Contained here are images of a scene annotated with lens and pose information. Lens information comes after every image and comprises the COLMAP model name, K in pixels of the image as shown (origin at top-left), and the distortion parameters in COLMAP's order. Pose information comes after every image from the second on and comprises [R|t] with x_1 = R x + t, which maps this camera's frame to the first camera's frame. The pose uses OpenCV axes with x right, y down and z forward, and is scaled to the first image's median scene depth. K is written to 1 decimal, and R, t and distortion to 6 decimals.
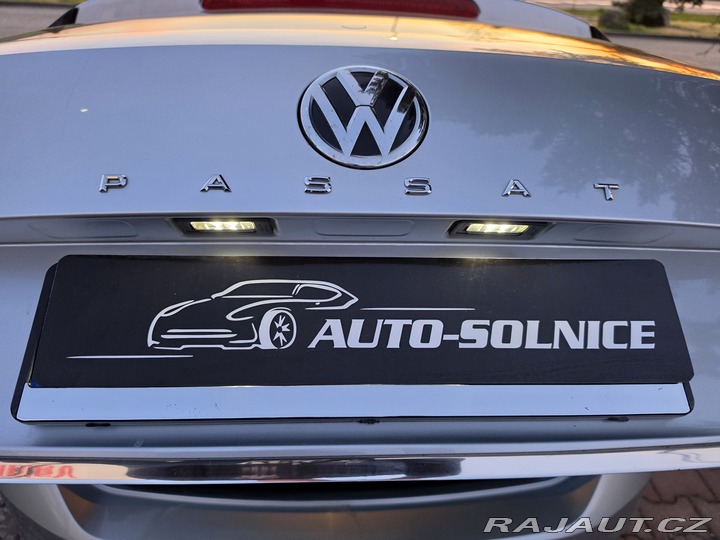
lens RADIAL K [[547.1, 0, 363.1], [0, 547.1, 269.2], [0, 0, 1]] dist [0.005988, -0.019792]
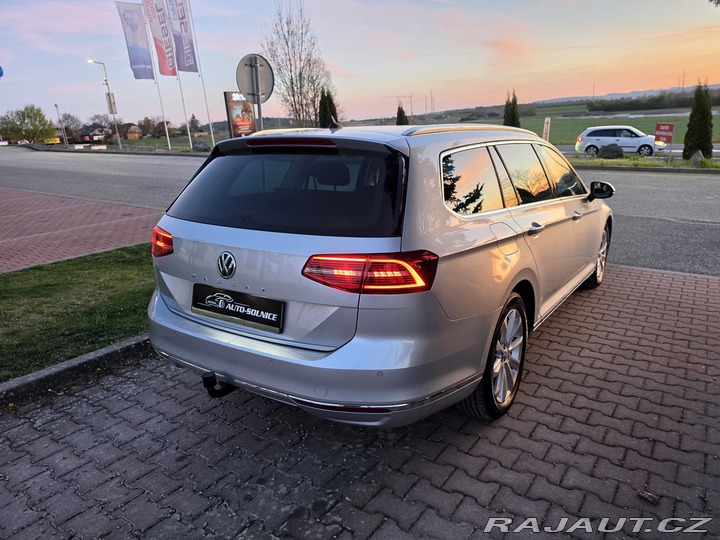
lens RADIAL K [[501.9, 0, 364.8], [0, 501.9, 268.4], [0, 0, 1]] dist [0.033403, -0.039248]
pose [[0.806928, 0.147431, -0.571953, 3.645181], [0.141830, 0.891650, 0.429936, -2.065848], [0.573368, -0.428048, 0.698587, -1.447472]]
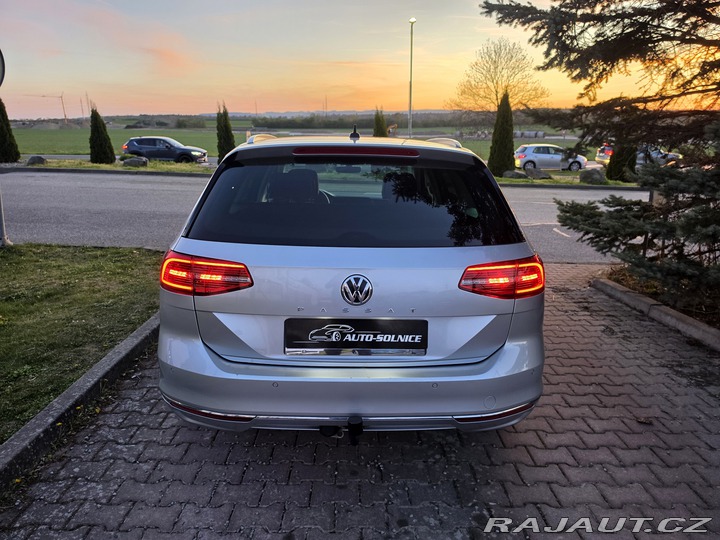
lens RADIAL K [[501.9, 0, 357.8], [0, 501.9, 262.4], [0, 0, 1]] dist [0.033403, -0.039248]
pose [[0.999138, 0.036456, -0.019871, 0.081535], [-0.024094, 0.898844, 0.437607, -2.246841], [0.033814, -0.436751, 0.898947, -2.452612]]
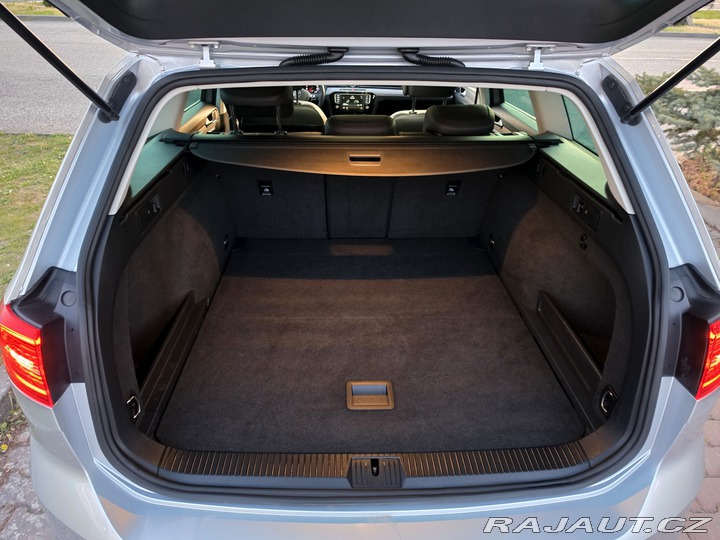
lens RADIAL K [[501.9, 0, 357.0], [0, 501.9, 275.1], [0, 0, 1]] dist [0.033403, -0.039248]
pose [[0.999340, 0.034238, -0.012141, -0.094236], [-0.016394, 0.723312, 0.690327, -1.992830], [0.032417, -0.689672, 0.723396, 0.039549]]
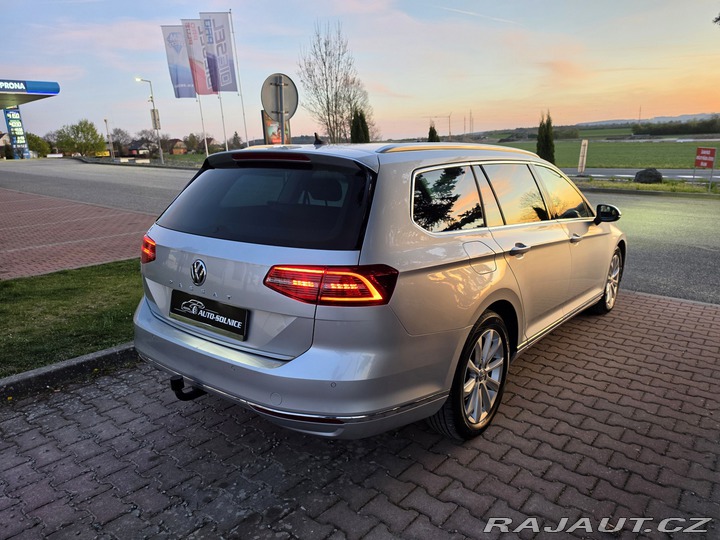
lens RADIAL K [[501.9, 0, 358.6], [0, 501.9, 273.8], [0, 0, 1]] dist [0.033403, -0.039248]
pose [[0.754411, 0.162178, -0.636053, 4.180434], [0.139082, 0.907502, 0.396354, -1.969956], [0.641499, -0.387477, 0.662073, -1.142749]]
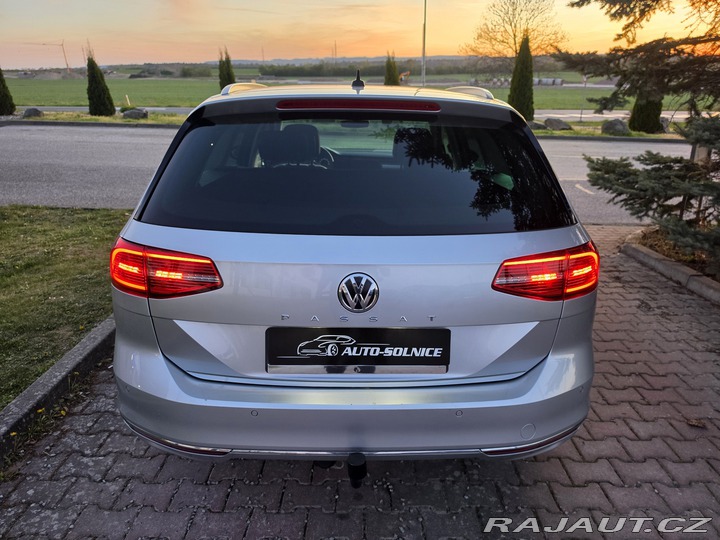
lens RADIAL K [[501.9, 0, 364.5], [0, 501.9, 264.3], [0, 0, 1]] dist [0.033403, -0.039248]
pose [[0.999021, 0.036264, -0.025332, 0.110914], [-0.017702, 0.852550, 0.522346, -2.040784], [0.040539, -0.521387, 0.852357, -1.463320]]
